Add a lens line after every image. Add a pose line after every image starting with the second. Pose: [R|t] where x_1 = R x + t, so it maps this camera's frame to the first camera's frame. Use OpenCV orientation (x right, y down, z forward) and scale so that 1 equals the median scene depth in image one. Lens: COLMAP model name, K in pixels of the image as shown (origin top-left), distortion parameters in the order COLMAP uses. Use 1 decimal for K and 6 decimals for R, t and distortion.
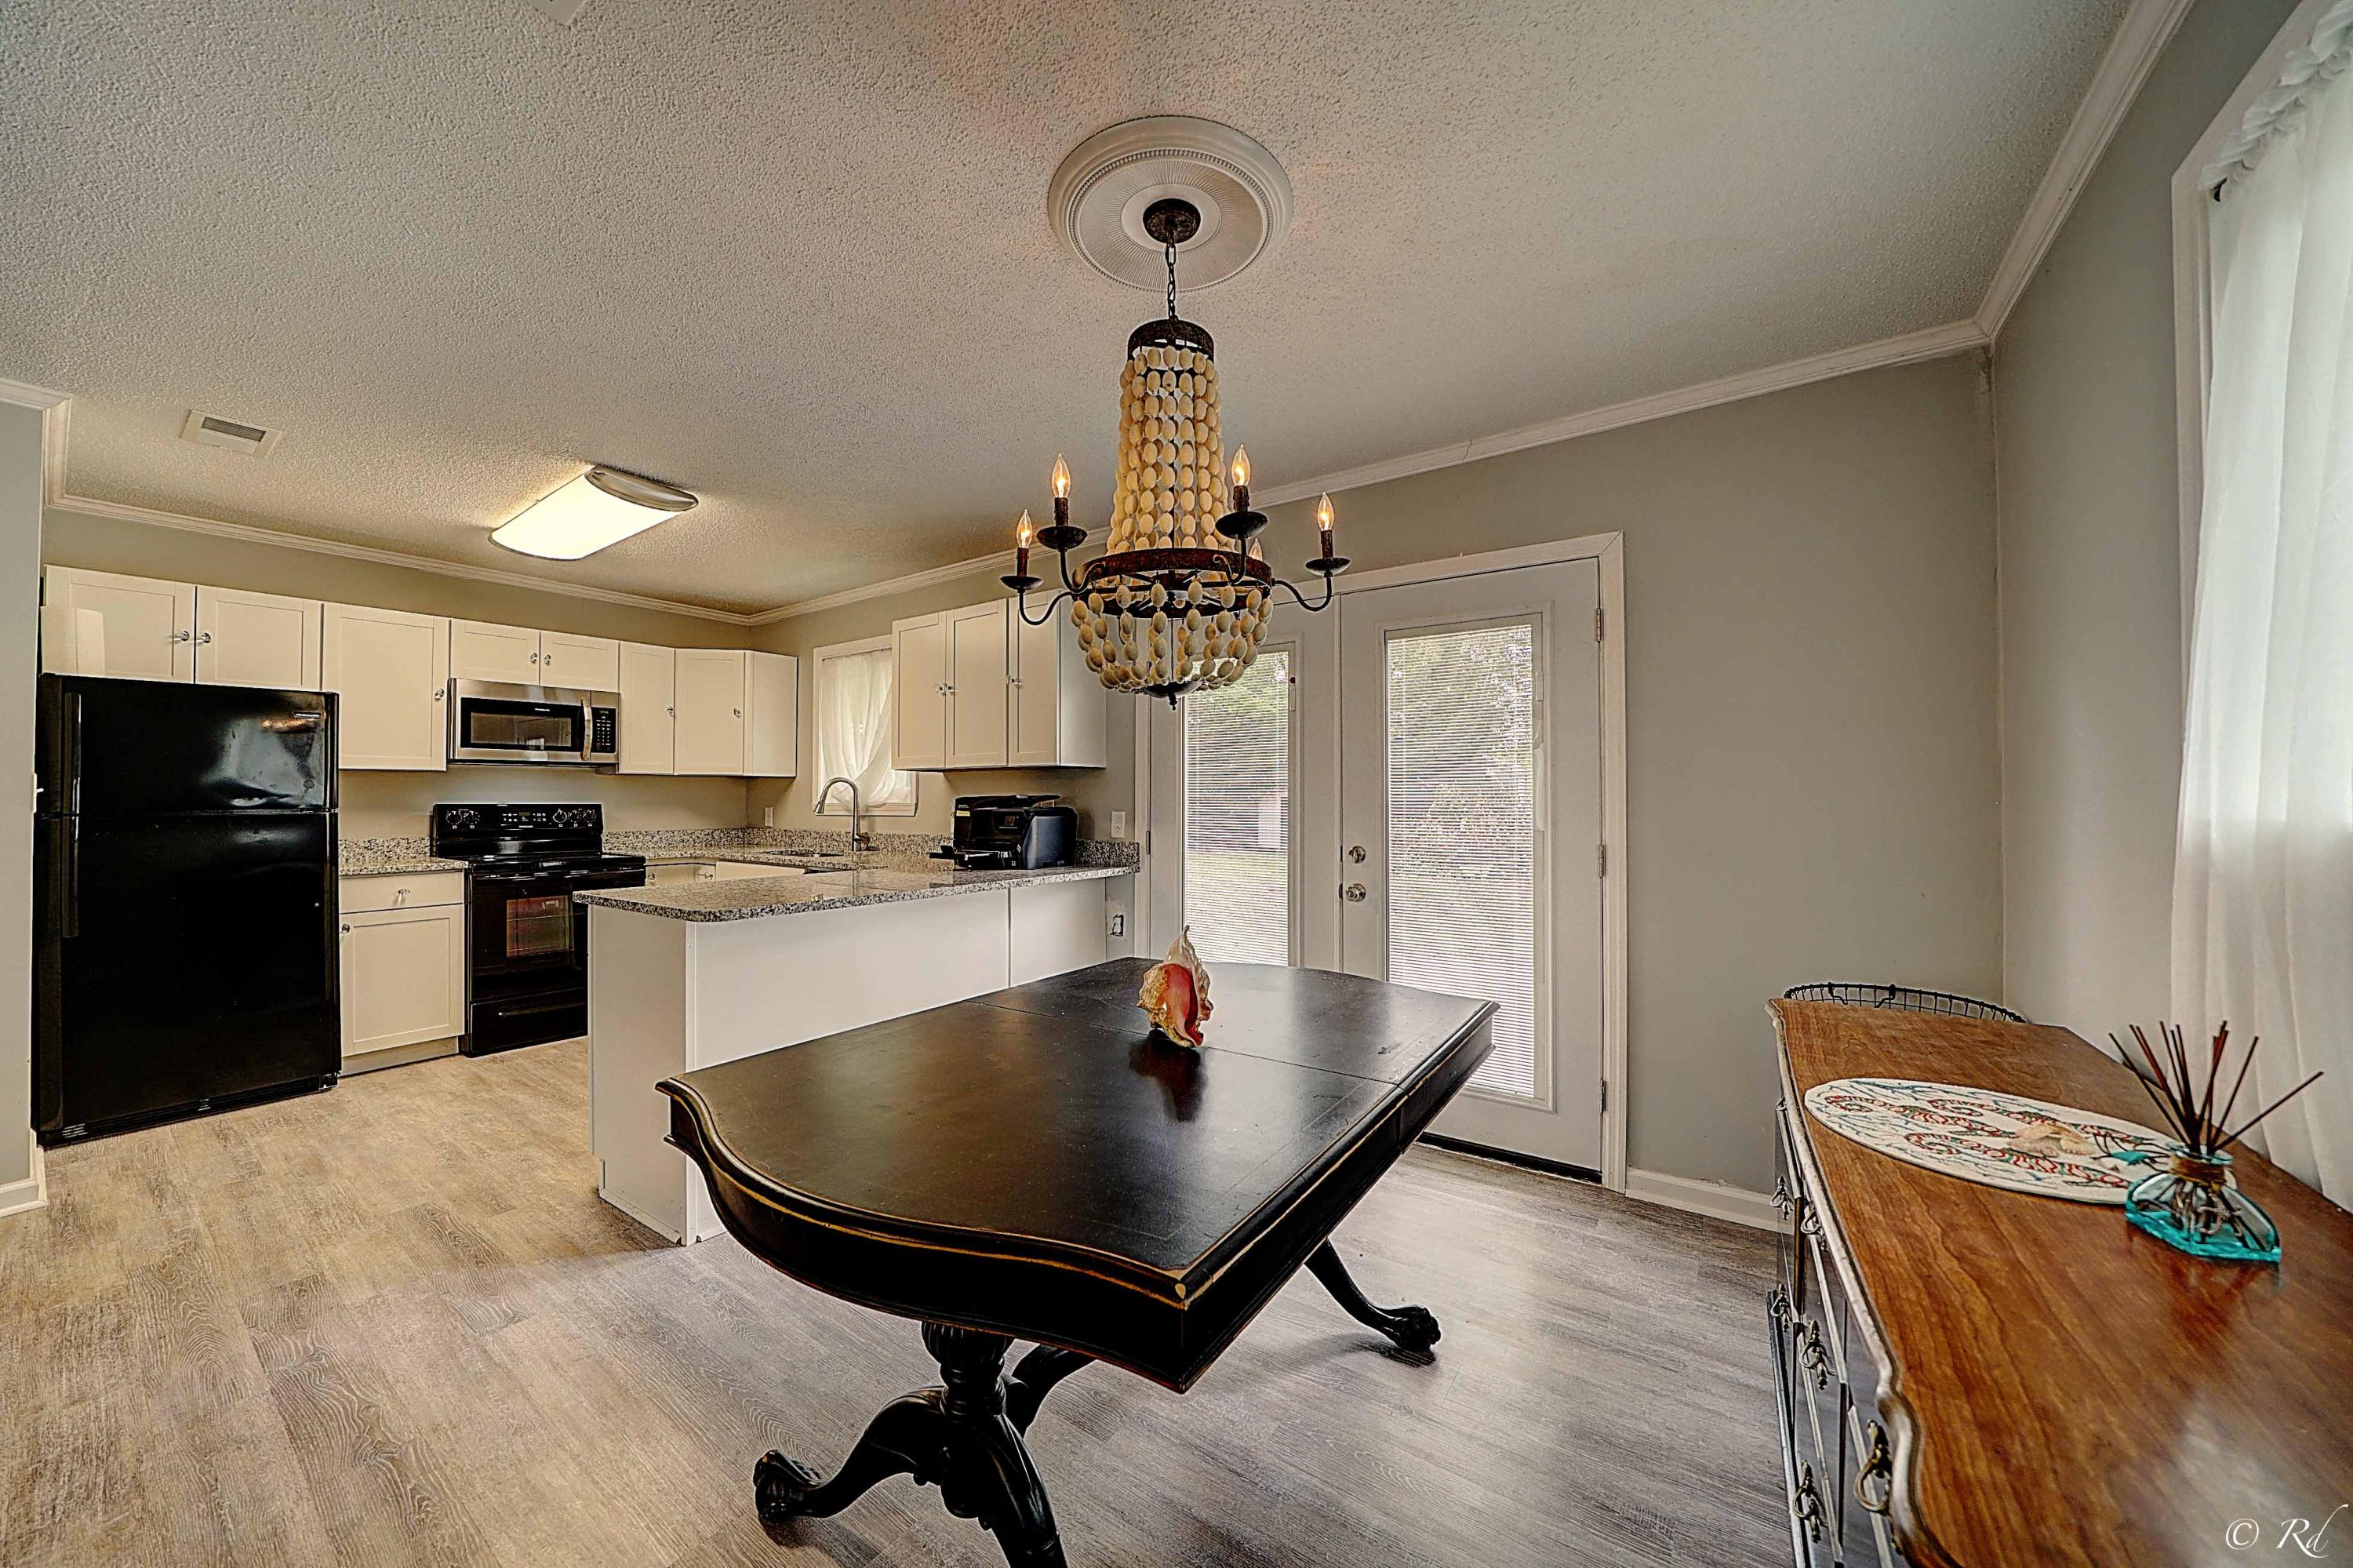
lens RADIAL K [[814.6, 0, 1179.4], [0, 814.6, 786.2], [0, 0, 1]] dist [-0.026640, 0.002994]
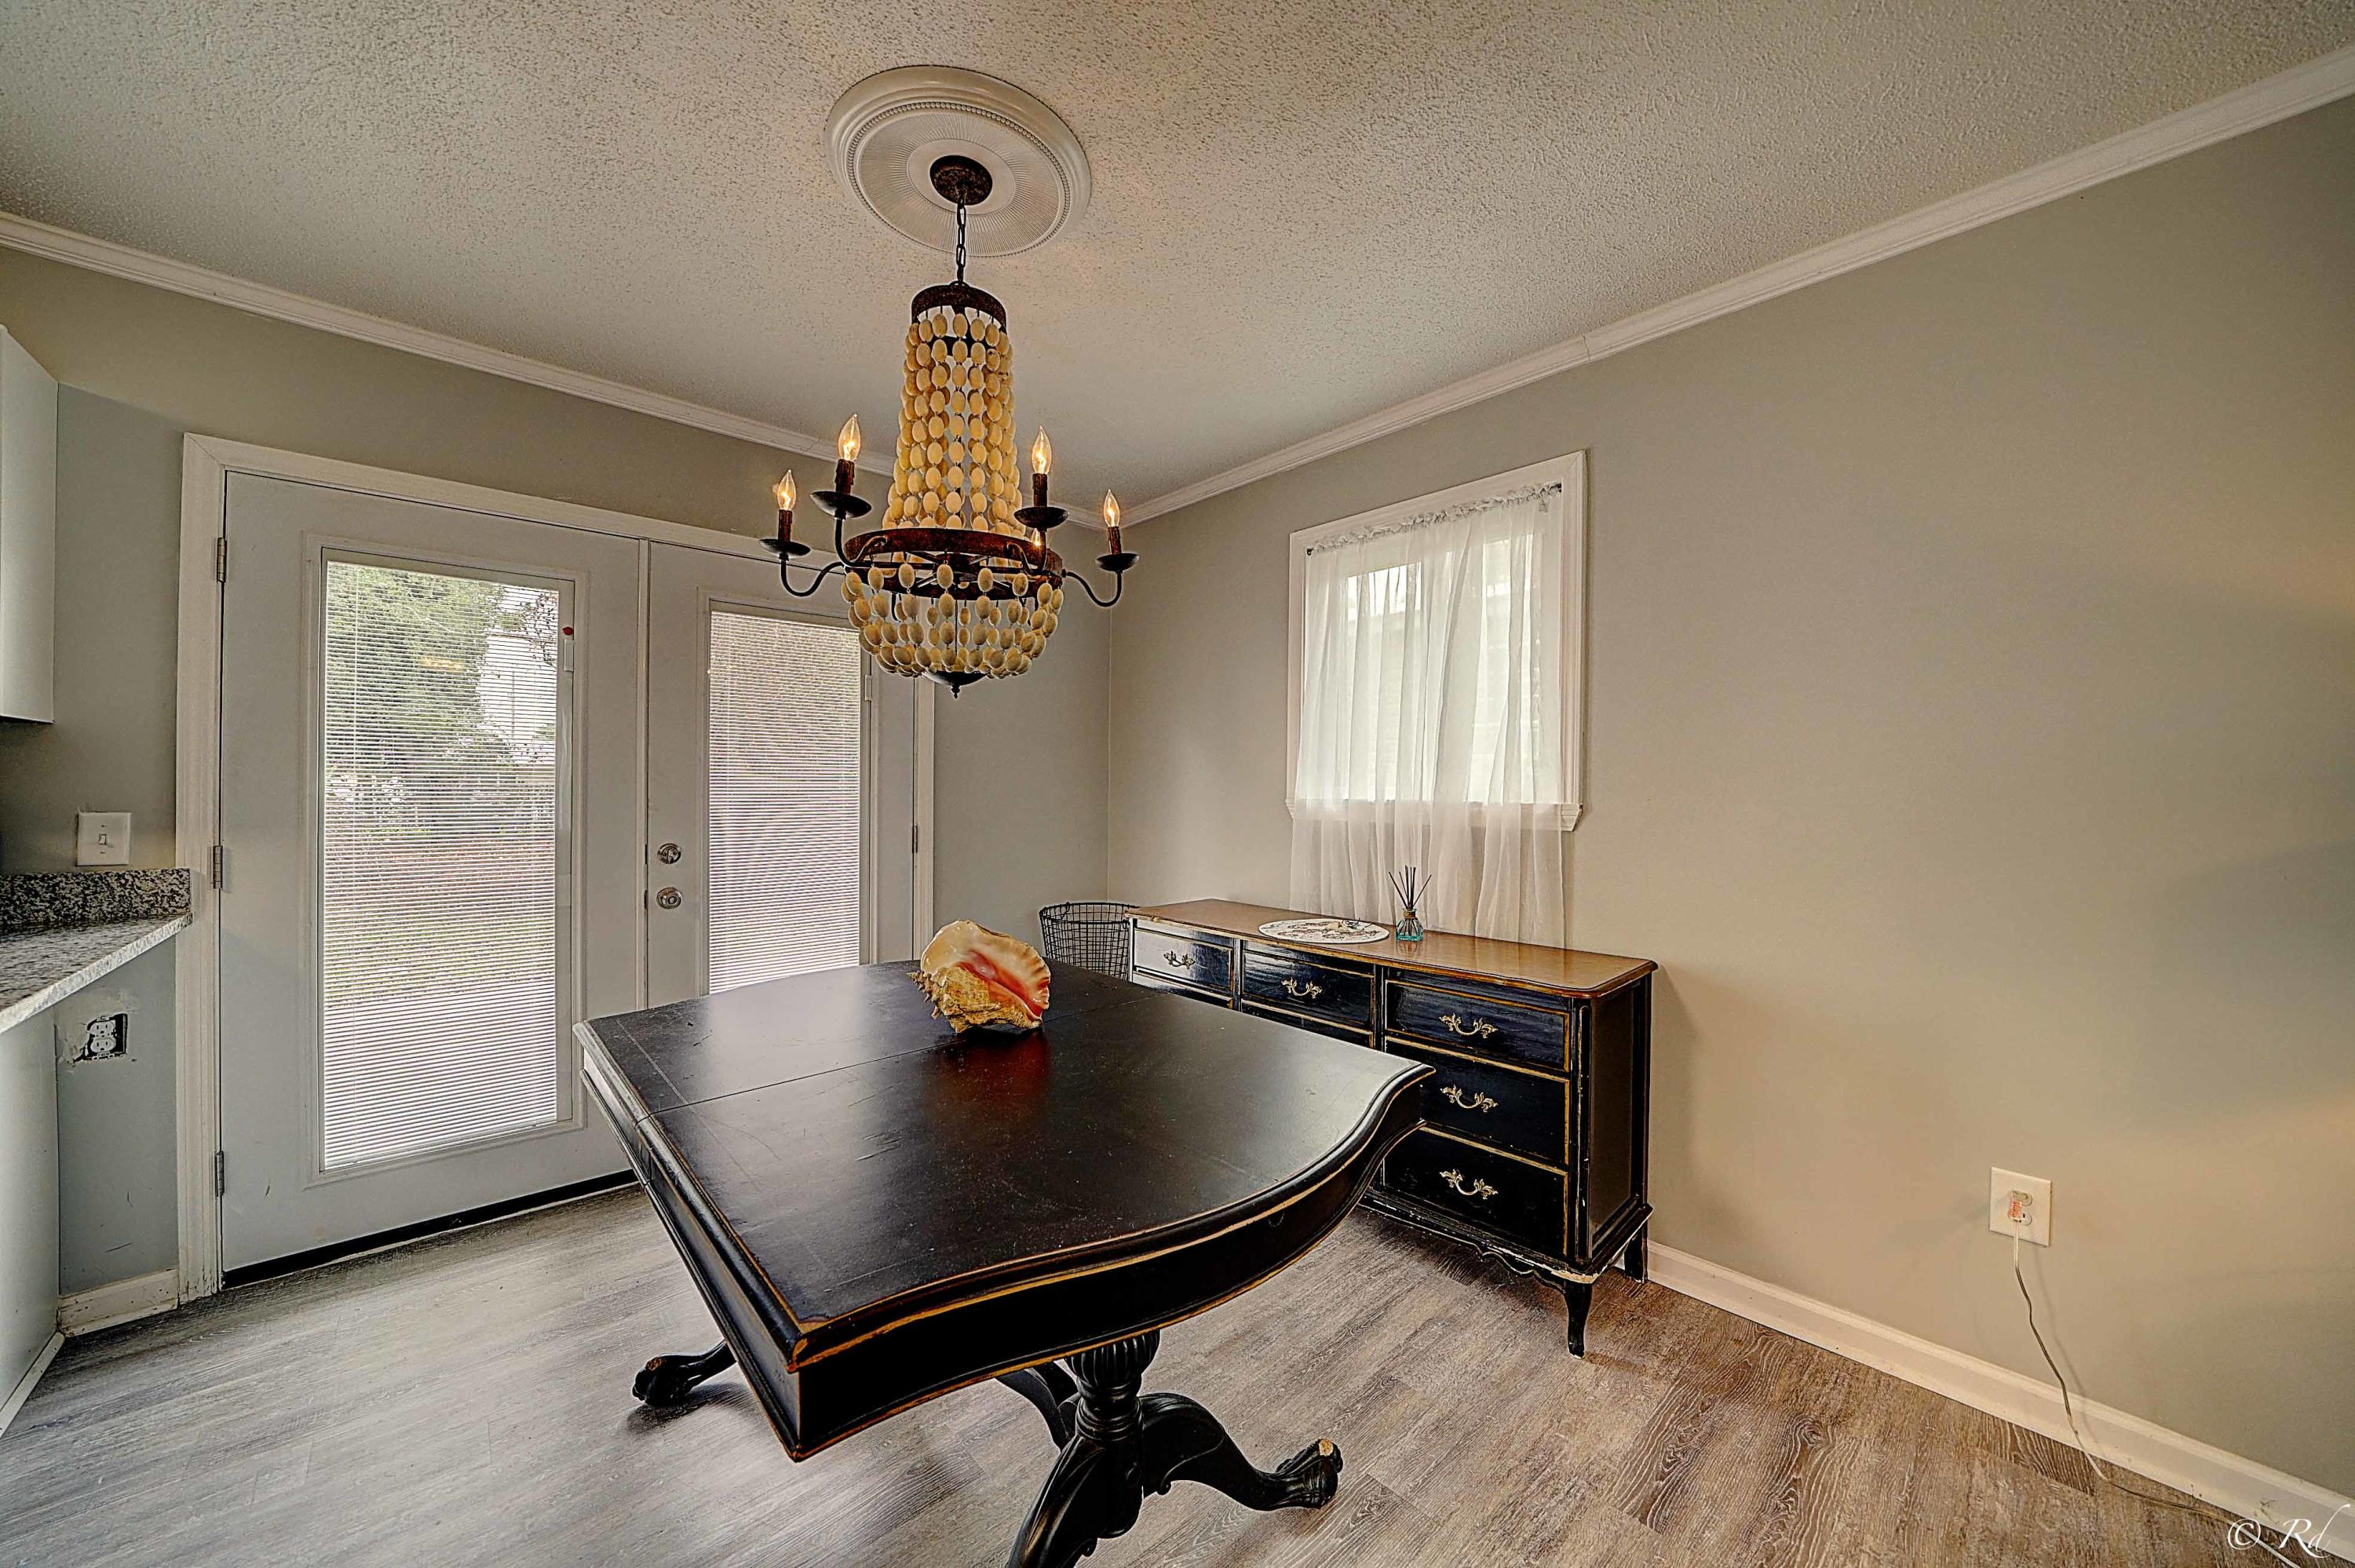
lens RADIAL K [[815.1, 0, 1175.4], [0, 815.1, 788.2], [0, 0, 1]] dist [-0.026640, 0.002994]
pose [[0.222681, 0.002027, 0.974889, -0.404014], [-0.017767, 0.999840, 0.001979, 0.003553], [-0.974729, -0.017762, 0.222681, 0.246146]]
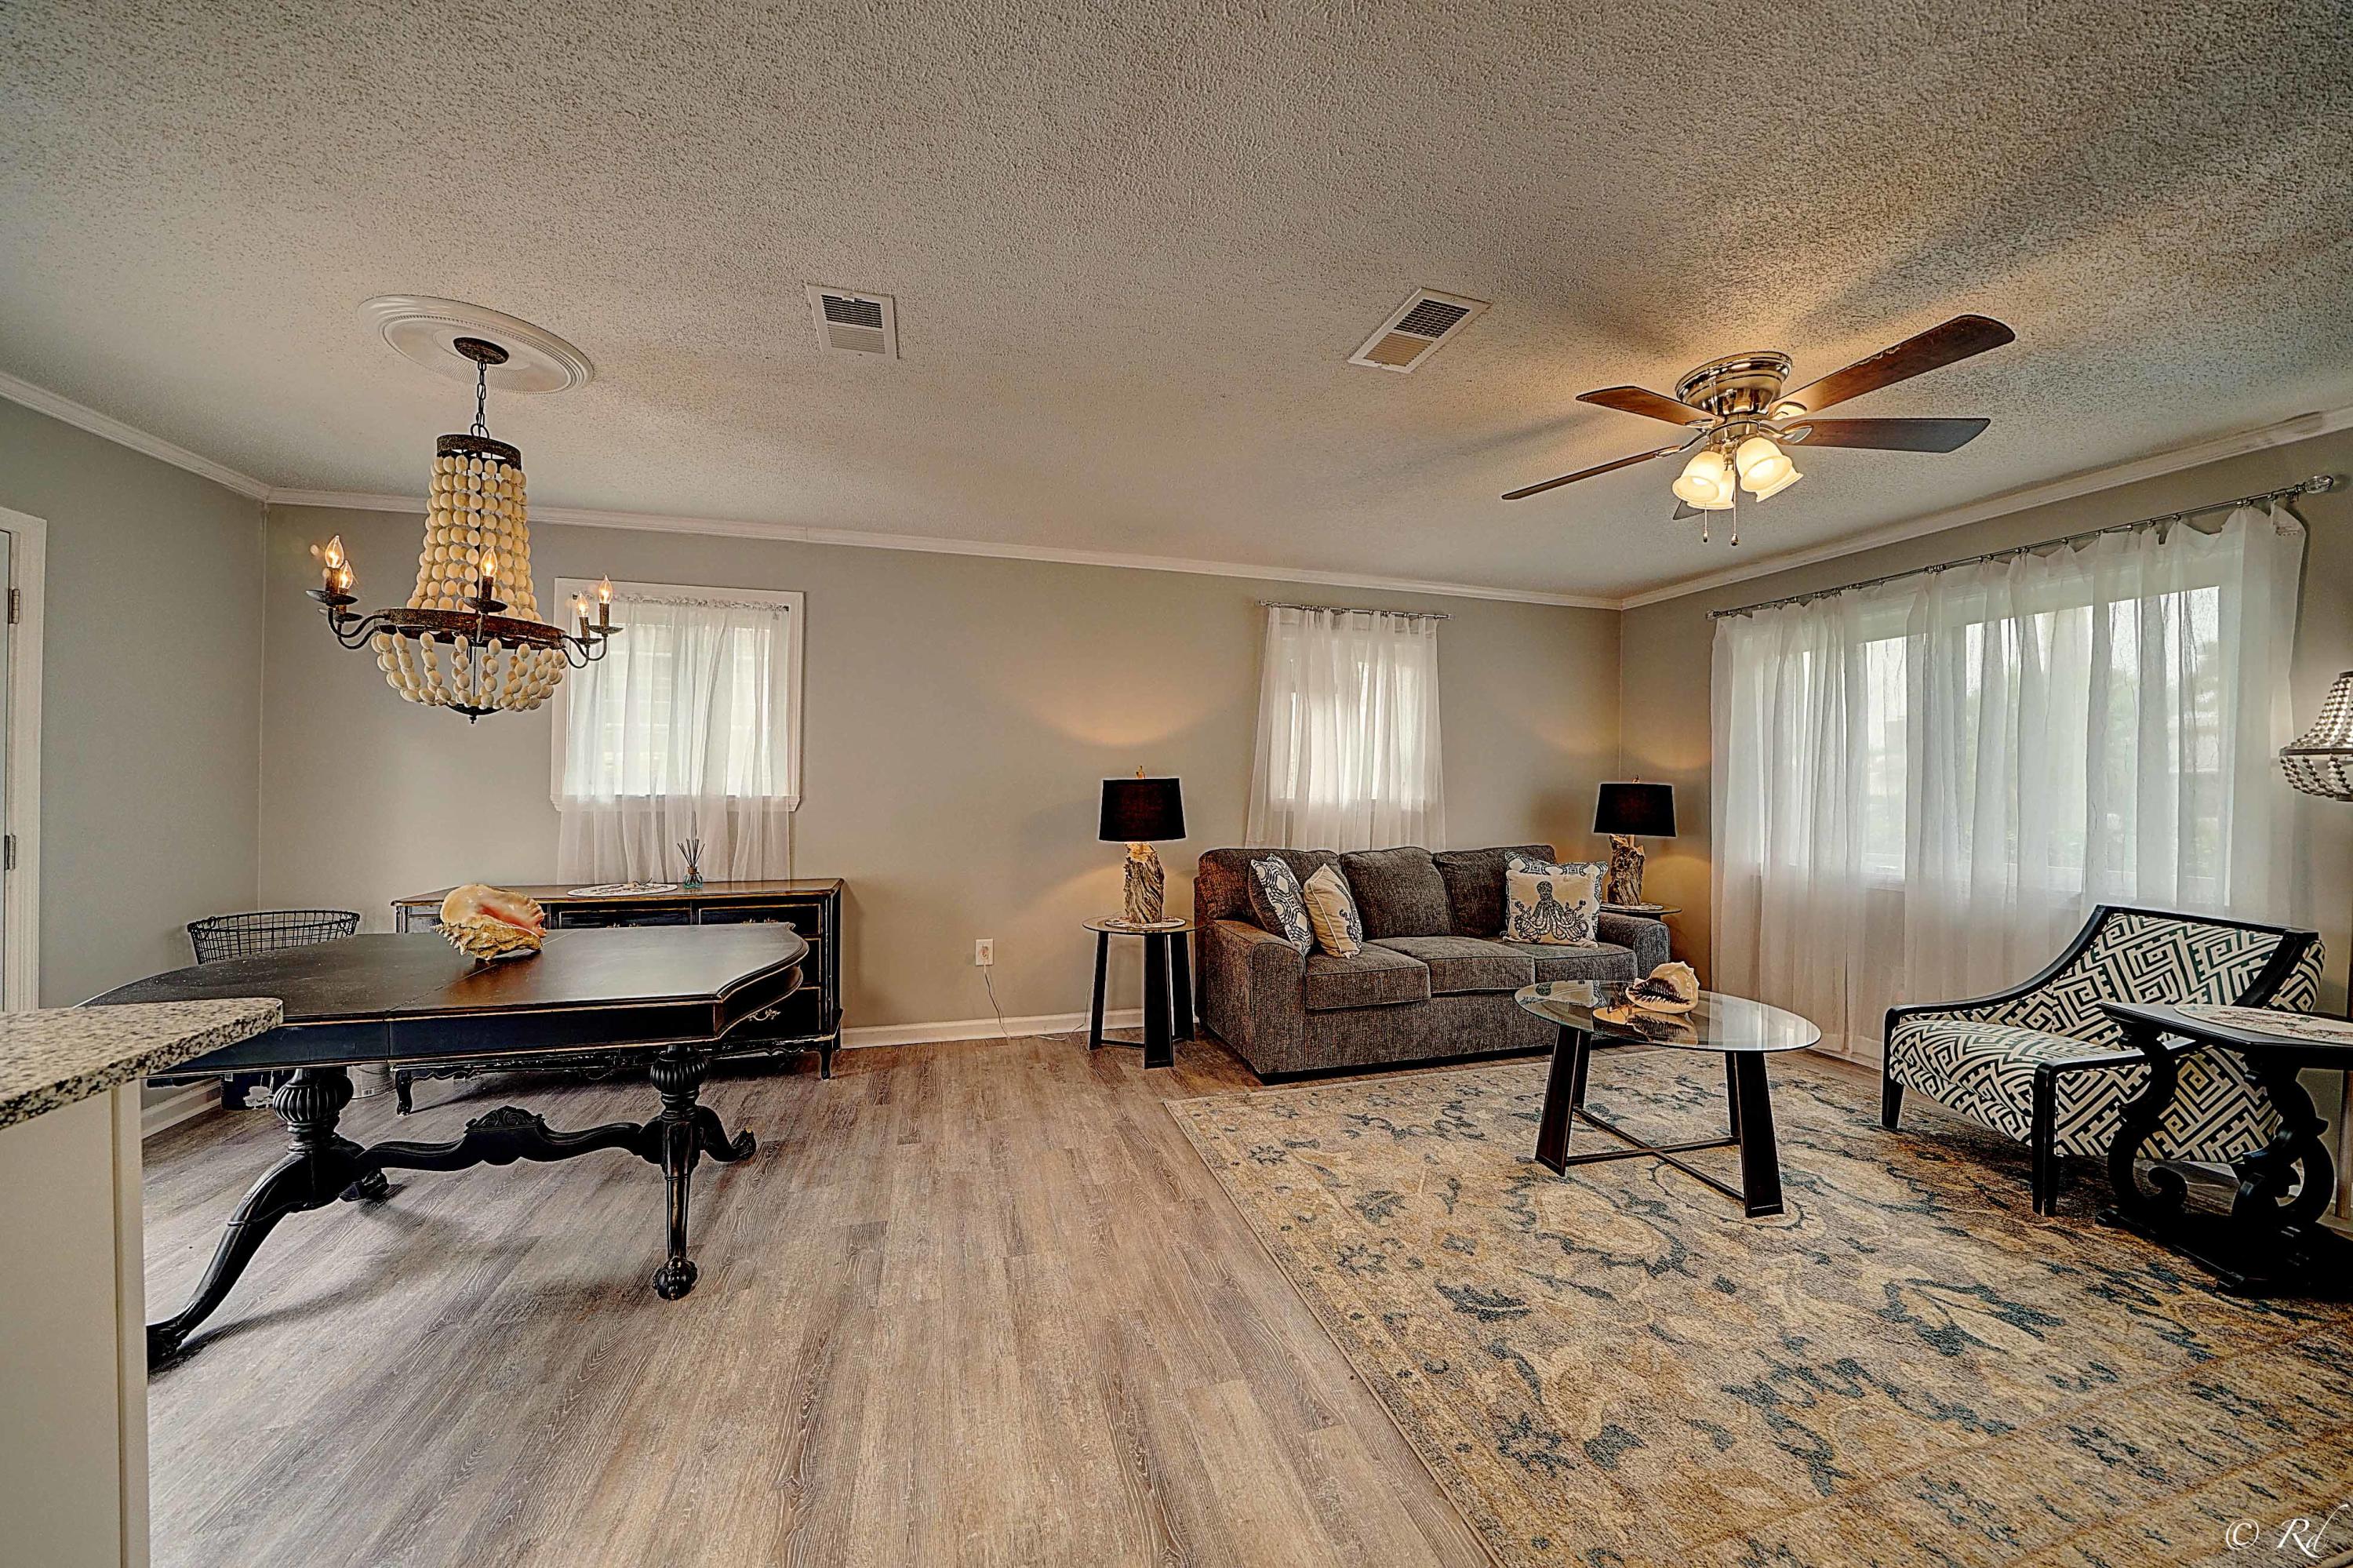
lens RADIAL K [[814.6, 0, 1175.2], [0, 814.6, 784.9], [0, 0, 1]] dist [-0.026640, 0.002994]
pose [[-0.772593, -0.001335, 0.634900, -0.791725], [-0.013490, 0.999807, -0.014313, 0.005580], [-0.634758, -0.019623, -0.772462, 0.588032]]
